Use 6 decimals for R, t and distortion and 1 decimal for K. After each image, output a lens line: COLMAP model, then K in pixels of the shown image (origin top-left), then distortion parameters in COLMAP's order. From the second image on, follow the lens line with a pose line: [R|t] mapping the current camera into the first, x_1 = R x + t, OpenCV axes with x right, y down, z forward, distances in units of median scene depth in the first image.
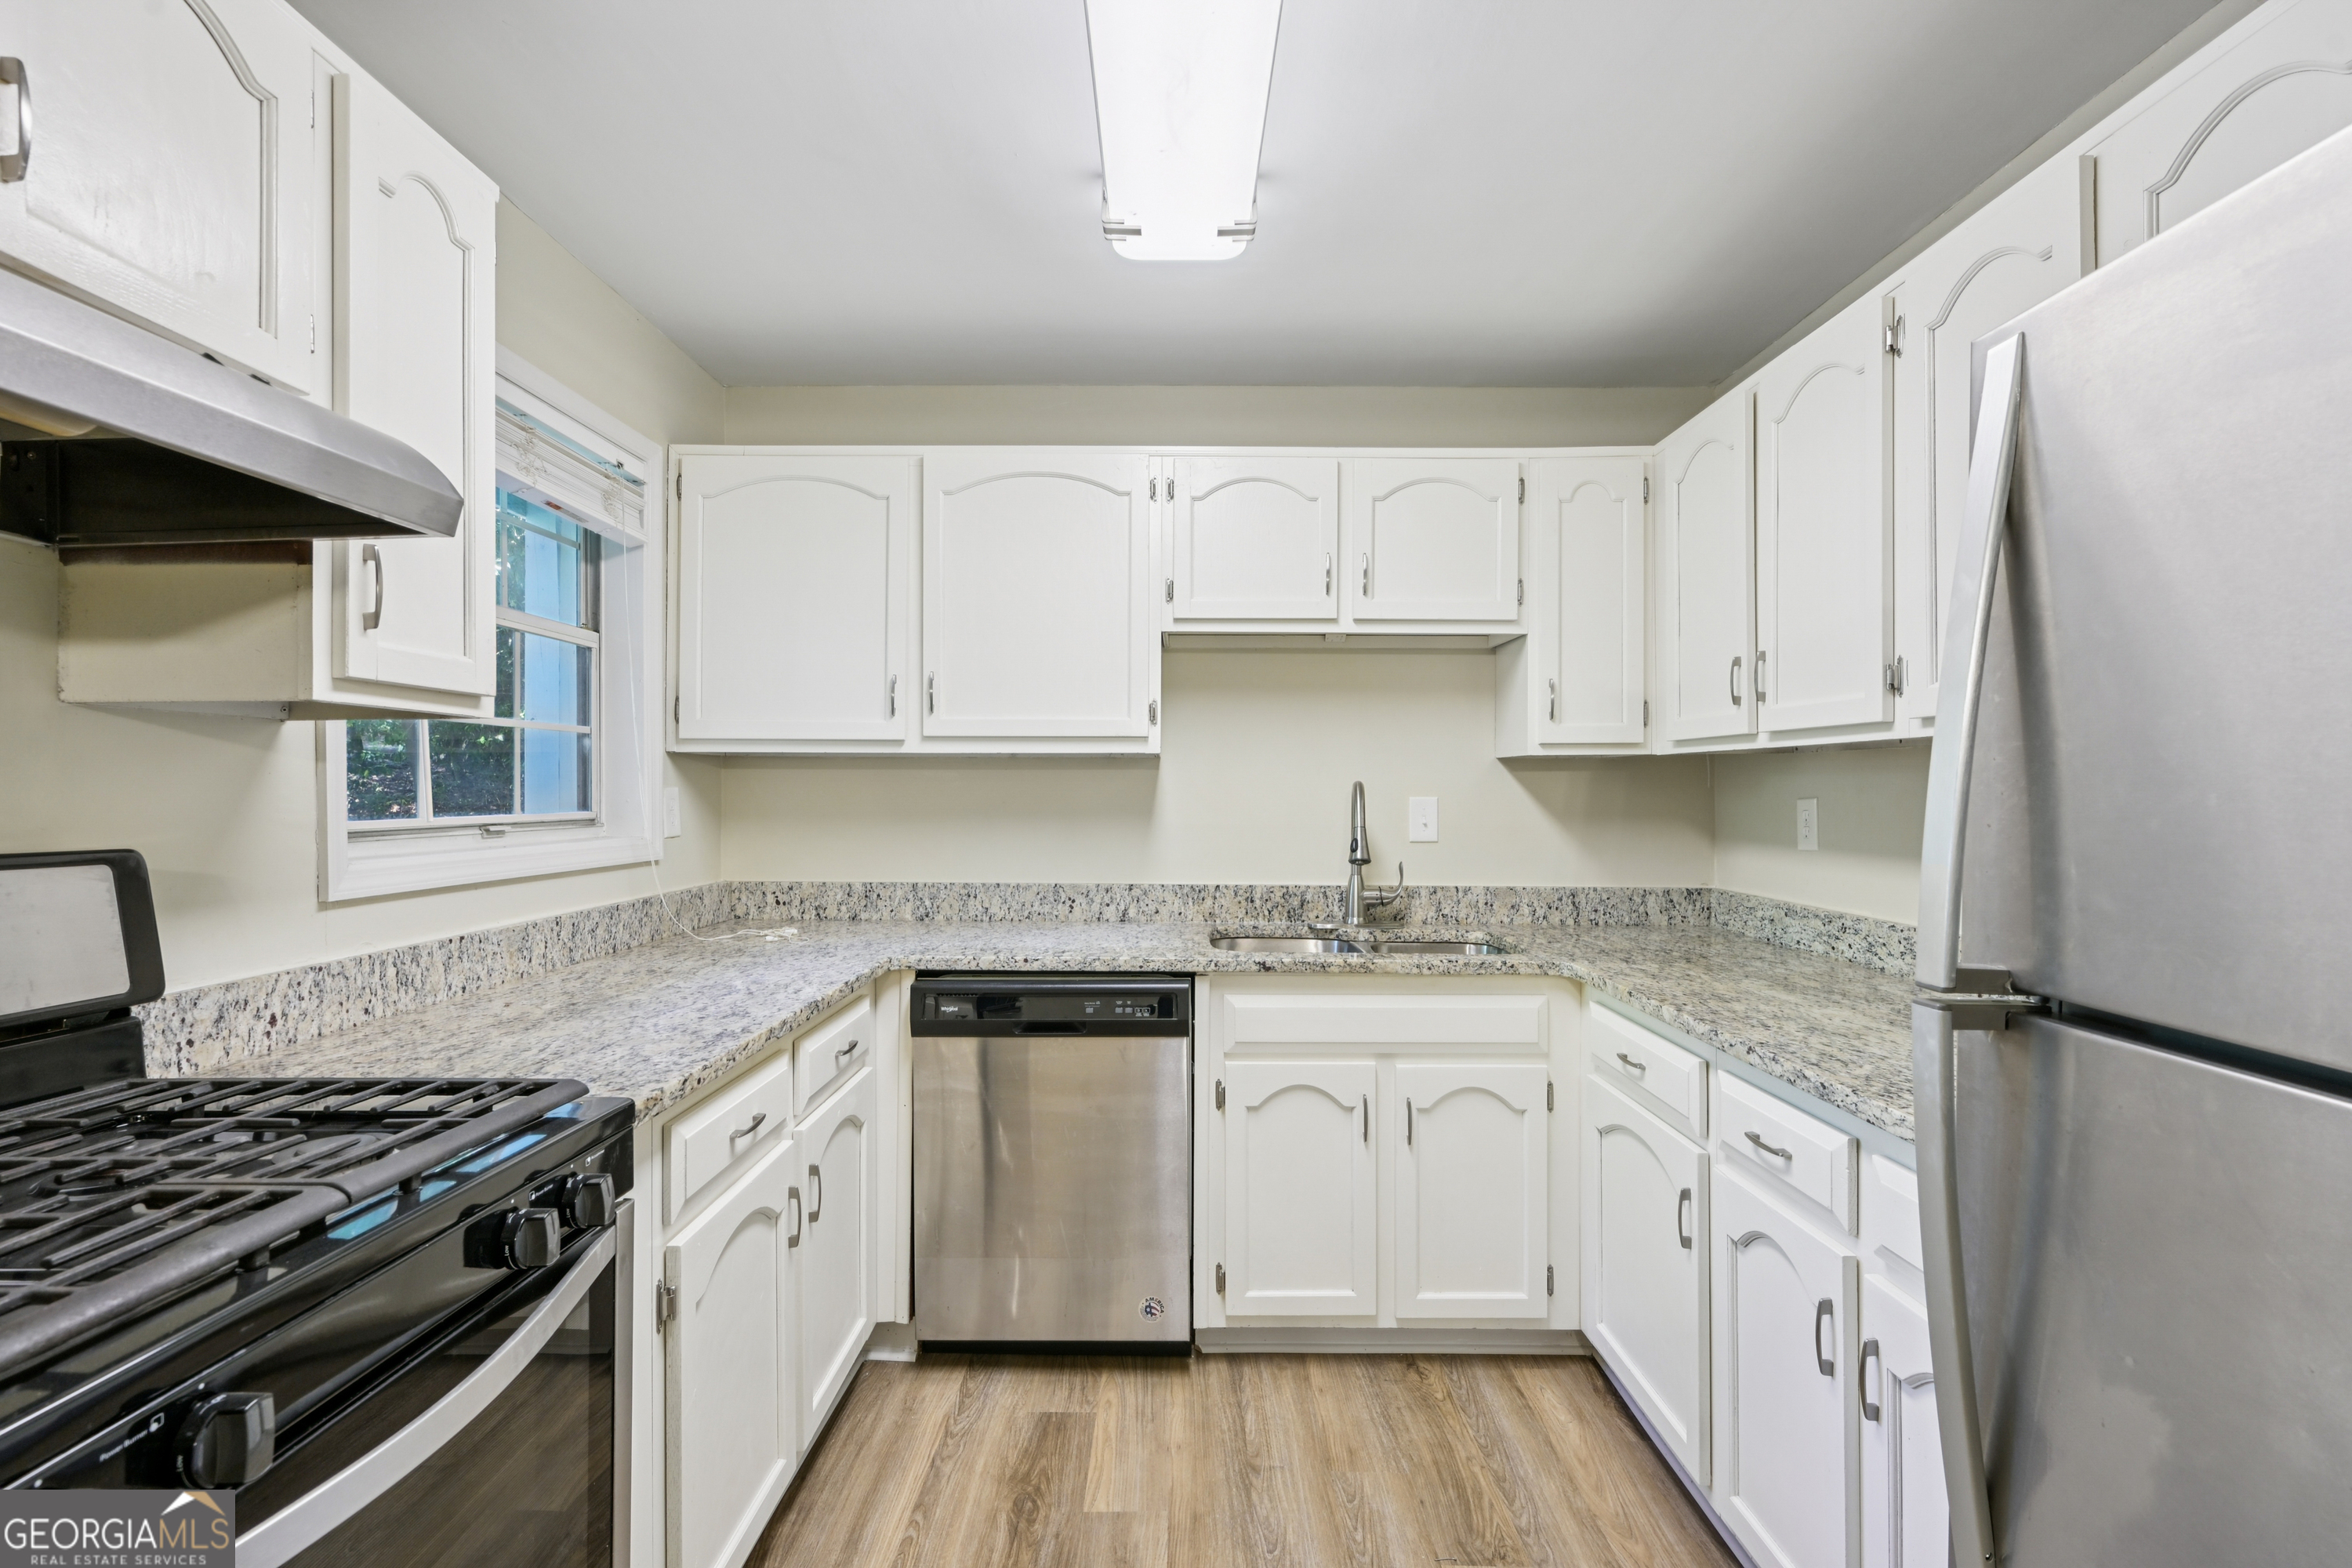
lens RADIAL K [[1070.7, 0, 1172.7], [0, 1070.7, 787.1], [0, 0, 1]] dist [-0.001518, 0.001751]
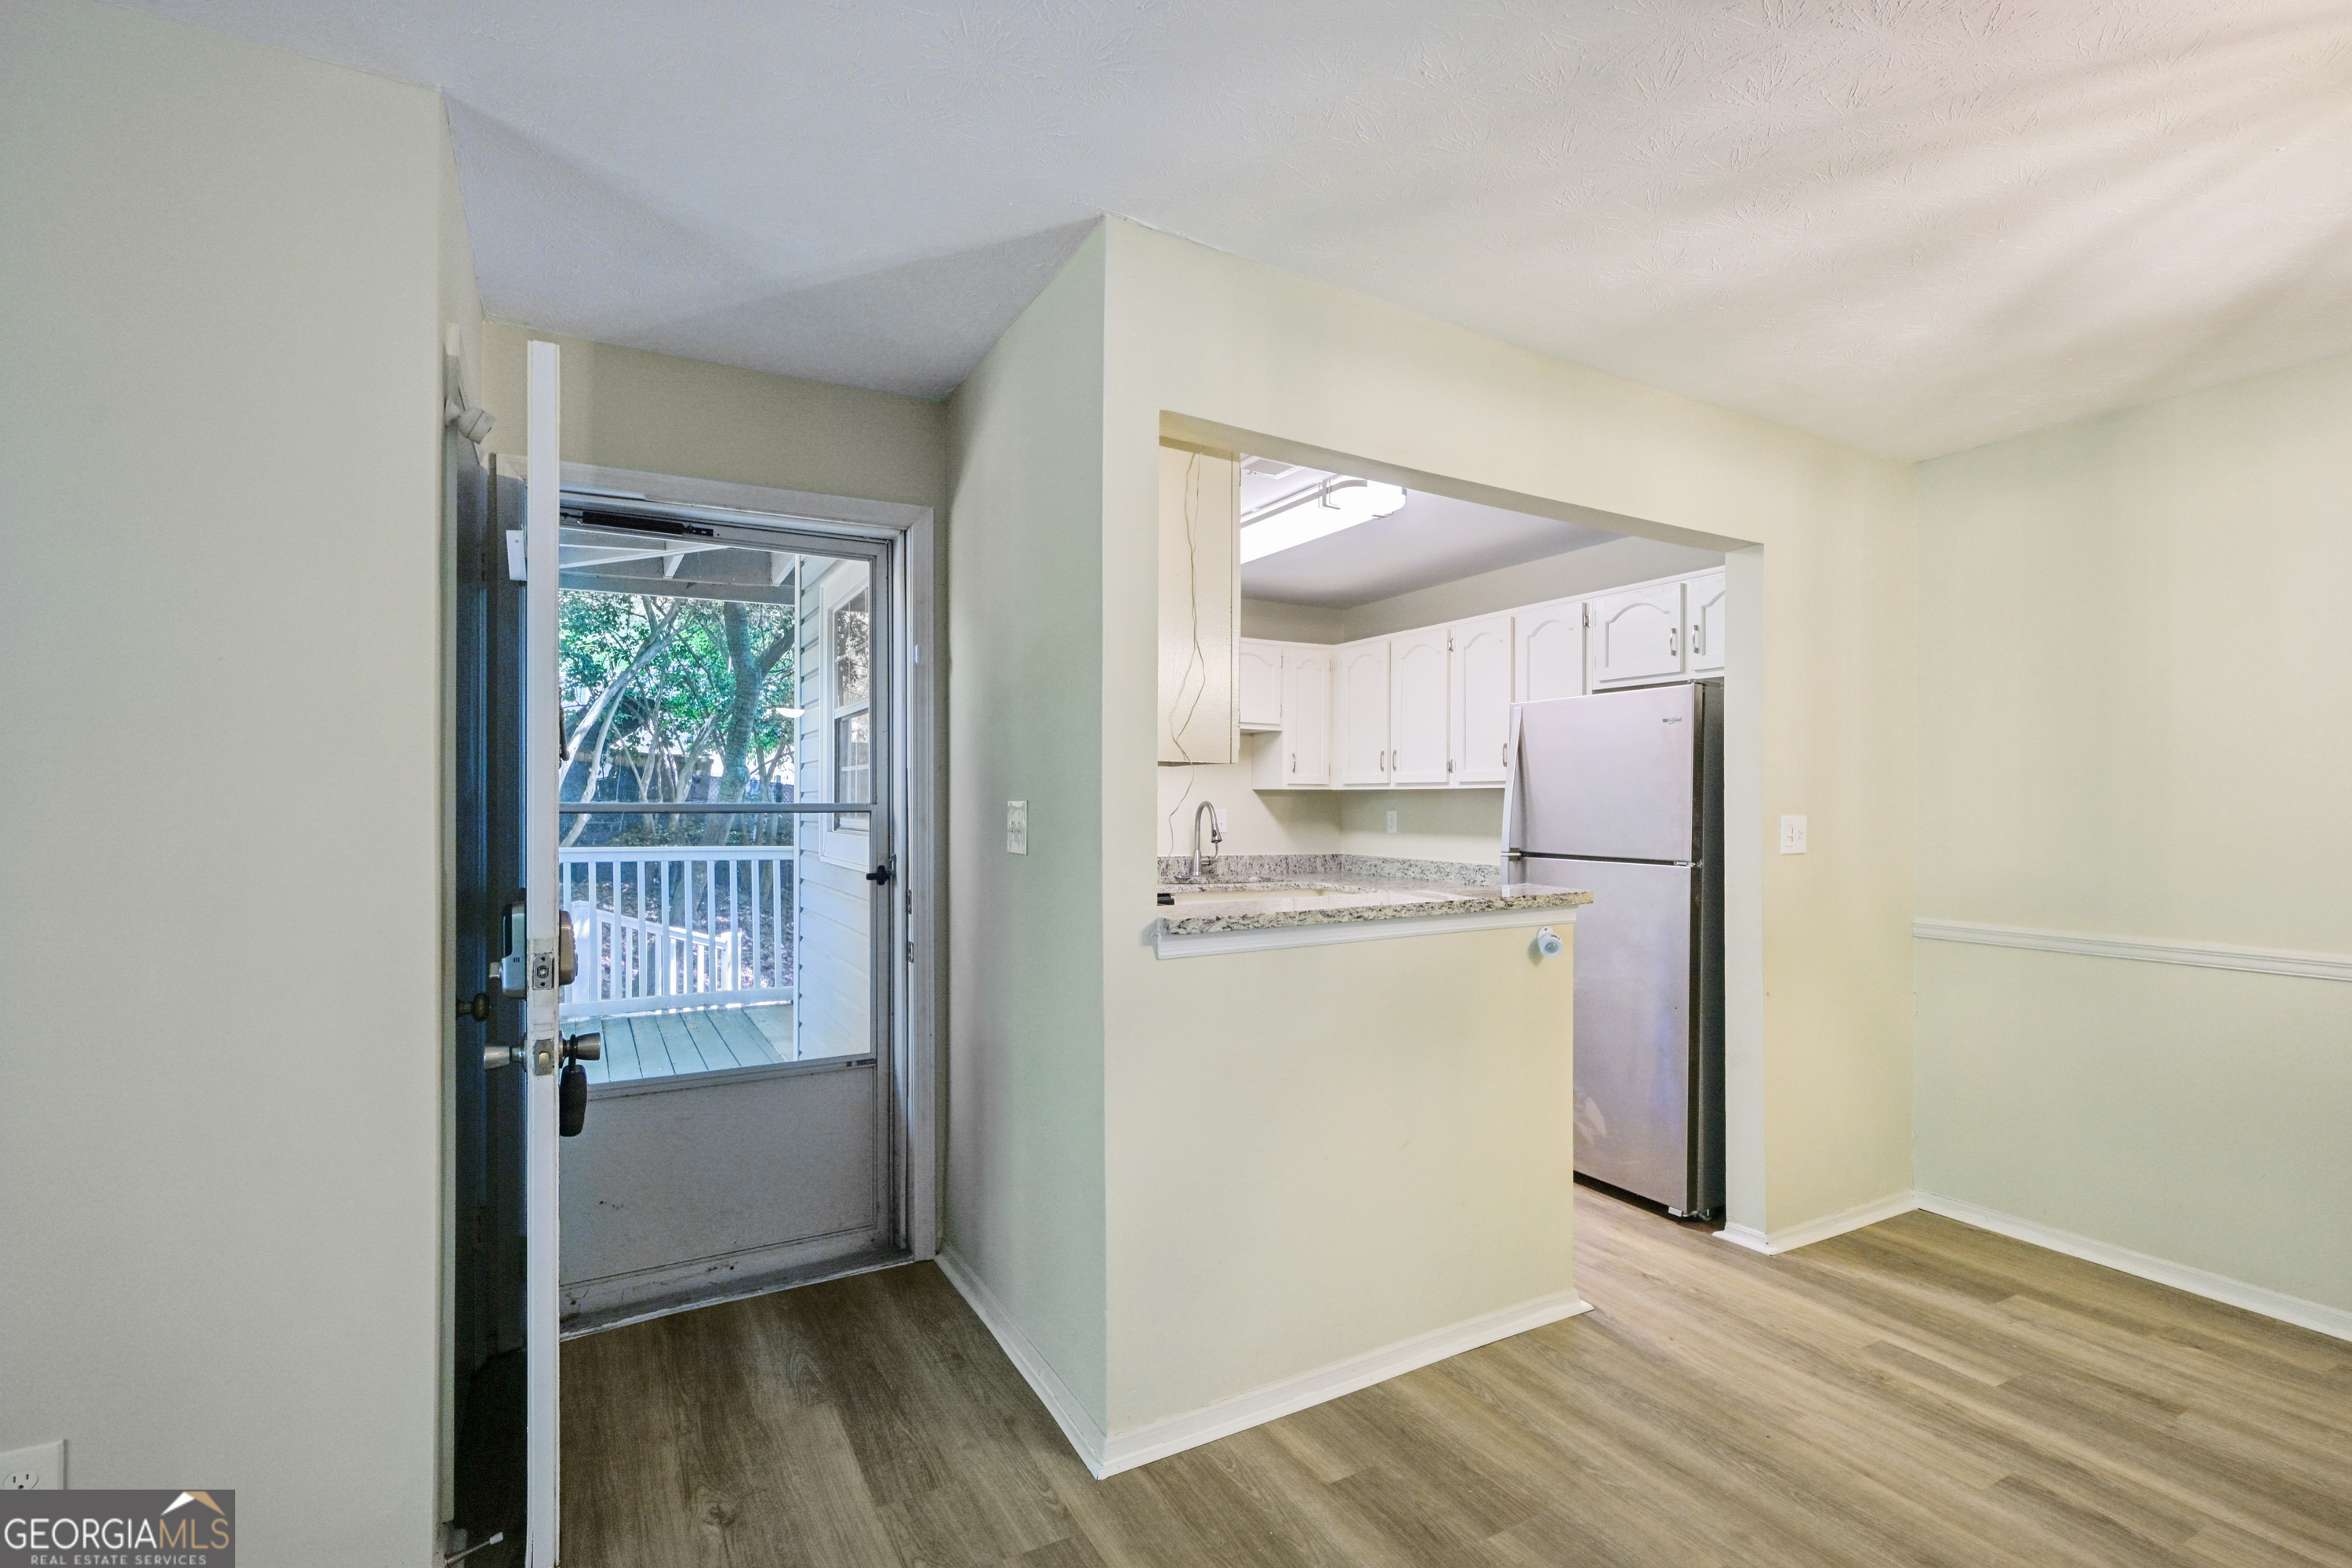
lens RADIAL K [[1070.7, 0, 1196.5], [0, 1070.7, 794.6], [0, 0, 1]] dist [-0.001518, 0.001751]
pose [[0.869092, 0.008484, 0.494578, -0.837965], [-0.007347, 0.999964, -0.004244, -0.008890], [-0.494597, 0.000055, 0.869123, -0.720207]]
